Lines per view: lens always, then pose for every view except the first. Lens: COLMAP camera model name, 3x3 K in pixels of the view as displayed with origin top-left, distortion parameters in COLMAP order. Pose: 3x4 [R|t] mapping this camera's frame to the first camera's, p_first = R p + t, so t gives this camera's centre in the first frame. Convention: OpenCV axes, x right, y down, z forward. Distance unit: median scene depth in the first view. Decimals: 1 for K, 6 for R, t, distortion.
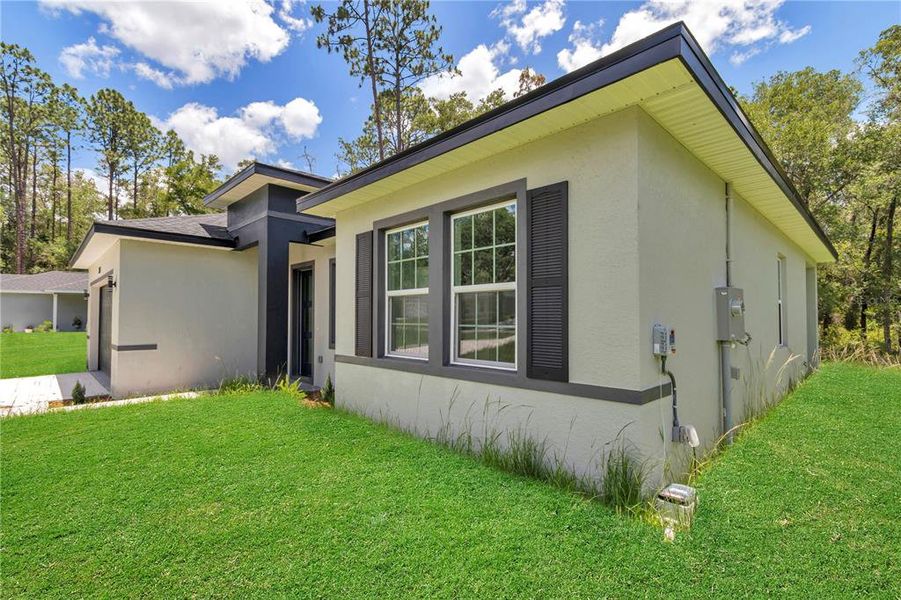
lens RADIAL K [[414.3, 0, 445.0], [0, 414.3, 307.3], [0, 0, 1]] dist [0.006886, -0.000065]
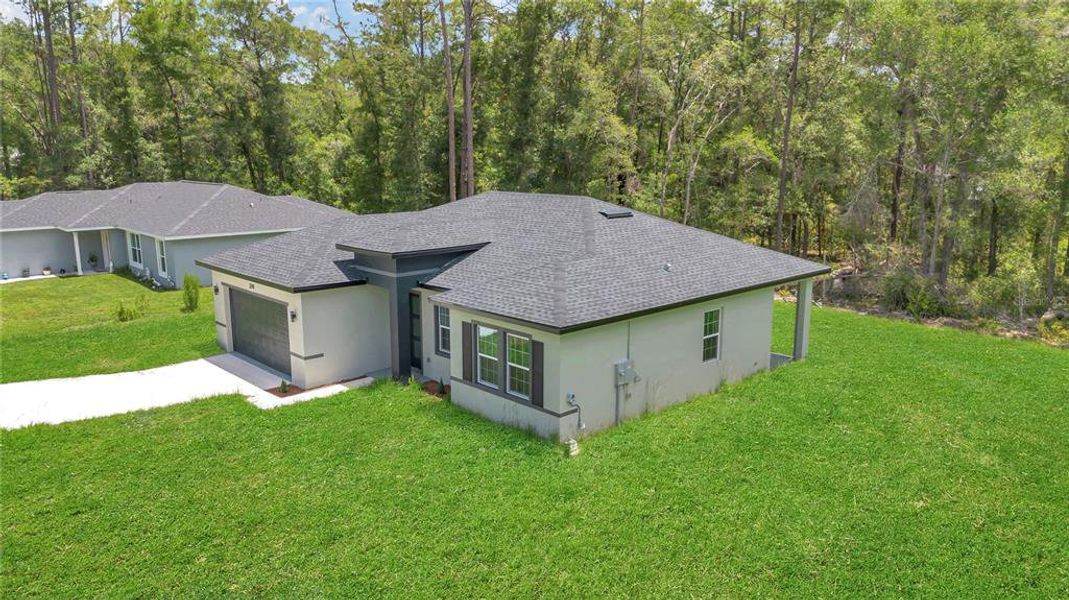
lens RADIAL K [[756.4, 0, 532.4], [0, 756.4, 283.6], [0, 0, 1]] dist [0.098664, -0.130699]
pose [[0.999810, 0.006458, -0.018412, 0.201171], [-0.002833, 0.981685, 0.190491, -1.116663], [0.019305, -0.190402, 0.981516, -2.701277]]
